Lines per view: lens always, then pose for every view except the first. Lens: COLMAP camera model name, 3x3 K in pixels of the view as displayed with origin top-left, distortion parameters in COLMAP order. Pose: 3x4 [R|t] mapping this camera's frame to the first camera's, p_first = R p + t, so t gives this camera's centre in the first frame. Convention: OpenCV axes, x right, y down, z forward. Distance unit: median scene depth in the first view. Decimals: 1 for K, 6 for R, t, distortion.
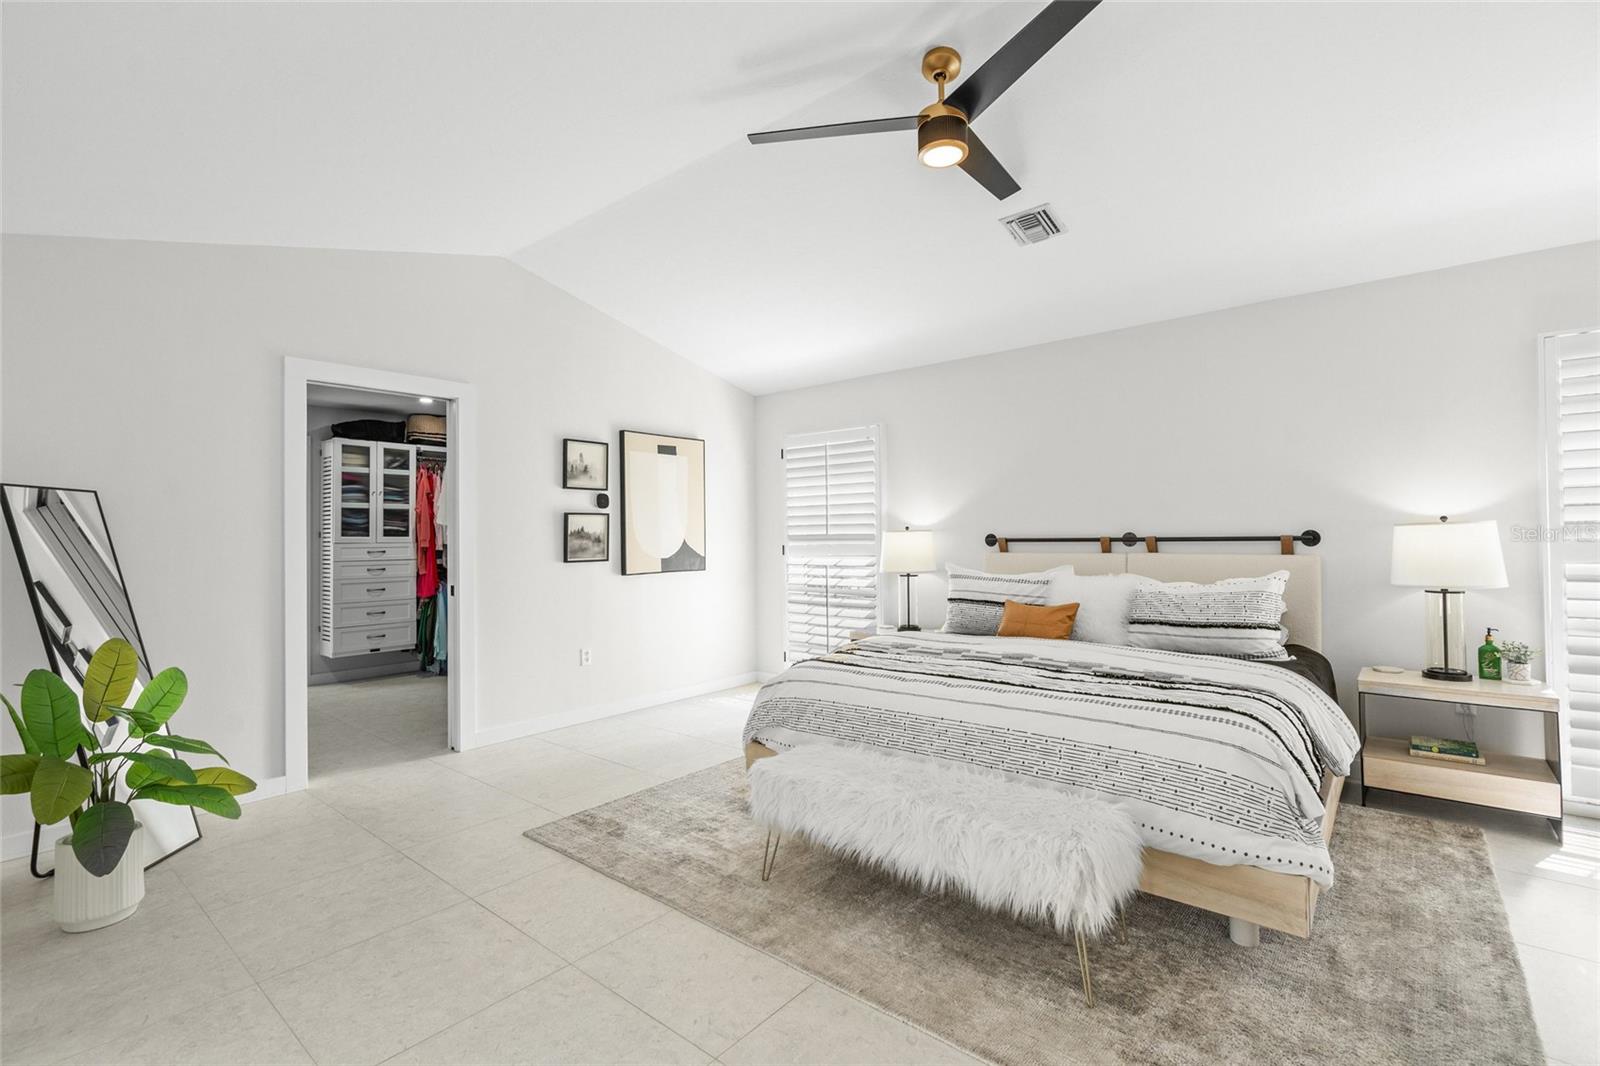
lens RADIAL K [[726.7, 0, 812.4], [0, 726.7, 530.3], [0, 0, 1]] dist [-0.000735, 0.000205]
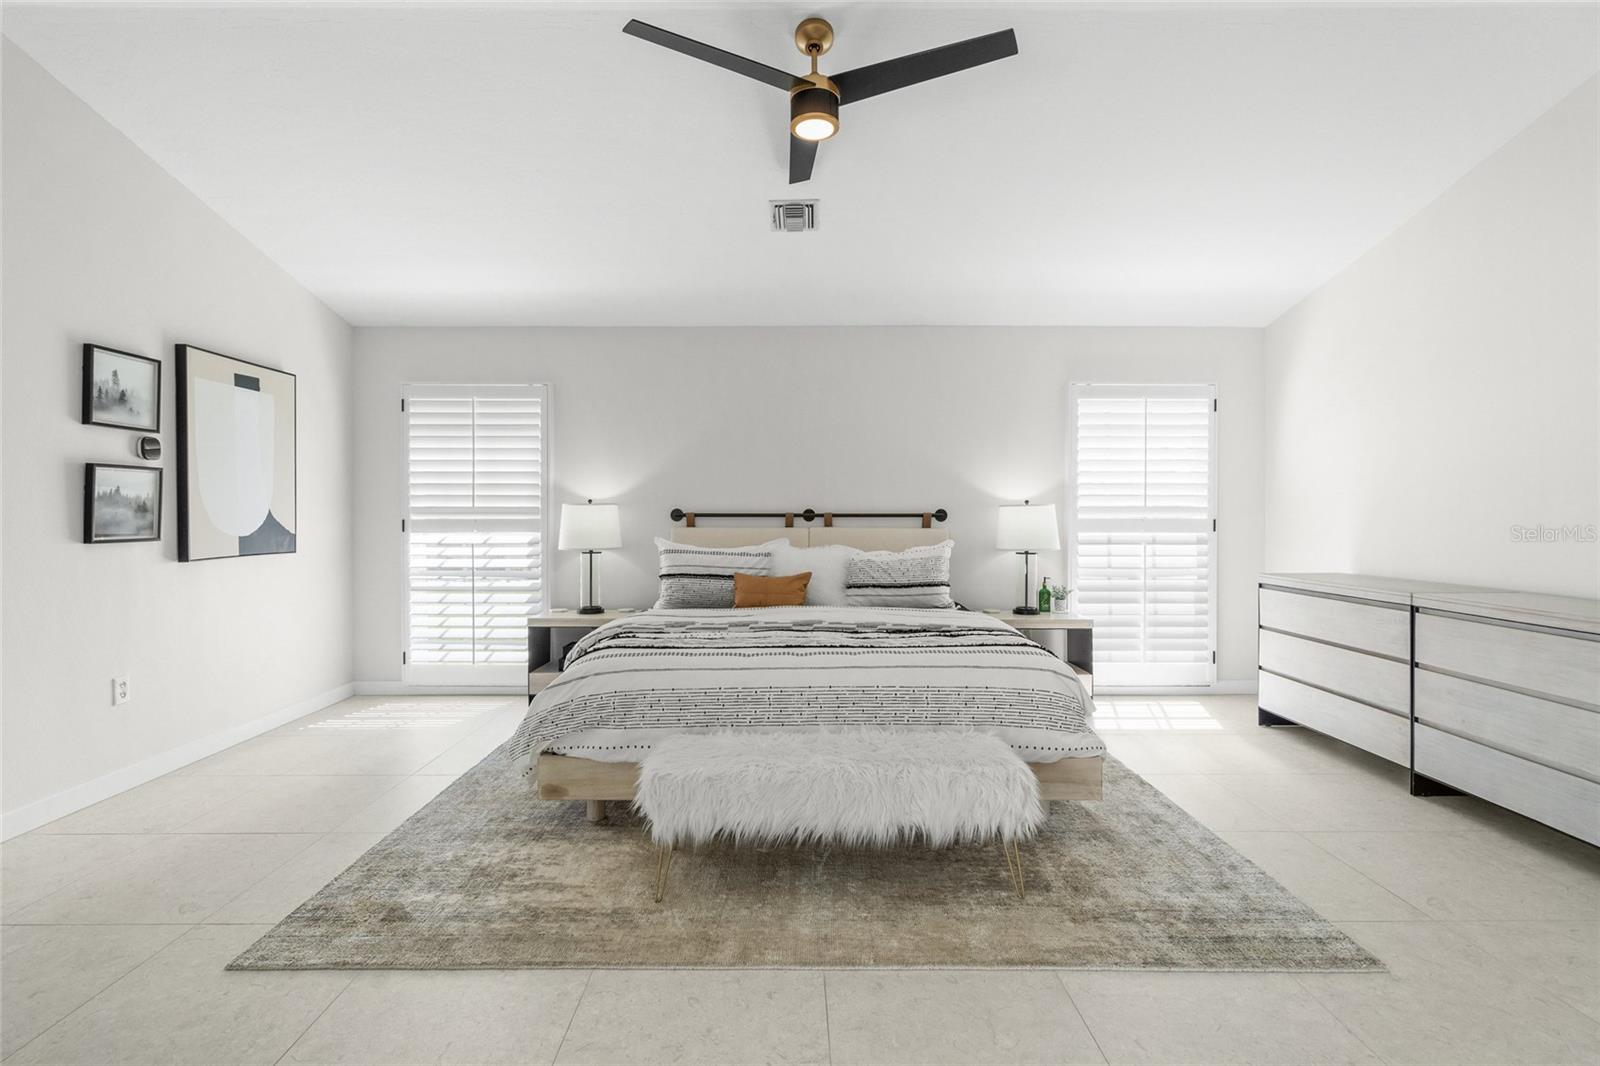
lens RADIAL K [[728.8, 0, 796.5], [0, 728.8, 524.1], [0, 0, 1]] dist [-0.000586, 0.000746]
pose [[0.766611, 0.003013, 0.642104, -0.307397], [-0.015335, 0.999790, 0.013617, 0.011236], [-0.641928, -0.020286, 0.766496, 0.147179]]
